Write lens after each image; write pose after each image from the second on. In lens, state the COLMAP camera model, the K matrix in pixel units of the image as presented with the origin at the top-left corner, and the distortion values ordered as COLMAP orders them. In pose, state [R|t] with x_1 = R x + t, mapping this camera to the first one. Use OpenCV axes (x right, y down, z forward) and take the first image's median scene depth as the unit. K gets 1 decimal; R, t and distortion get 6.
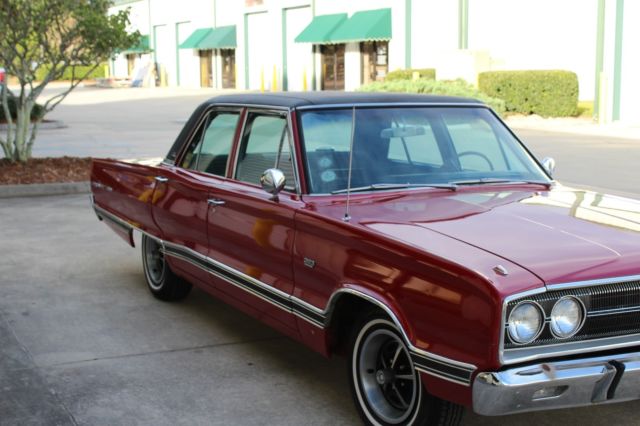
lens RADIAL K [[1145.8, 0, 320.0], [0, 1145.8, 213.0], [0, 0, 1]] dist [-0.660637, 4.840498]
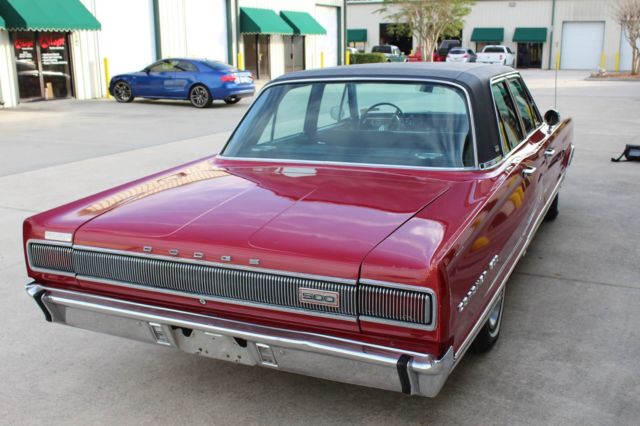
lens RADIAL K [[674.7, 0, 321.7], [0, 674.7, 224.4], [0, 0, 1]] dist [-0.142273, 0.198263]
pose [[-0.634011, -0.137347, 0.761030, -0.493236], [0.164730, 0.937529, 0.306437, -0.195871], [-0.755575, 0.319649, -0.571778, 1.606201]]
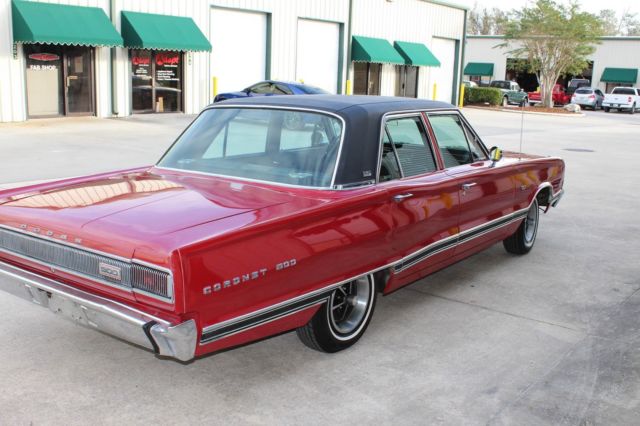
lens RADIAL K [[674.7, 0, 321.7], [0, 674.7, 224.4], [0, 0, 1]] dist [-0.142273, 0.198263]
pose [[-0.477225, -0.156196, 0.864789, -0.682969], [0.125275, 0.961935, 0.242874, -0.173743], [-0.869806, 0.224242, -0.439492, 1.483218]]
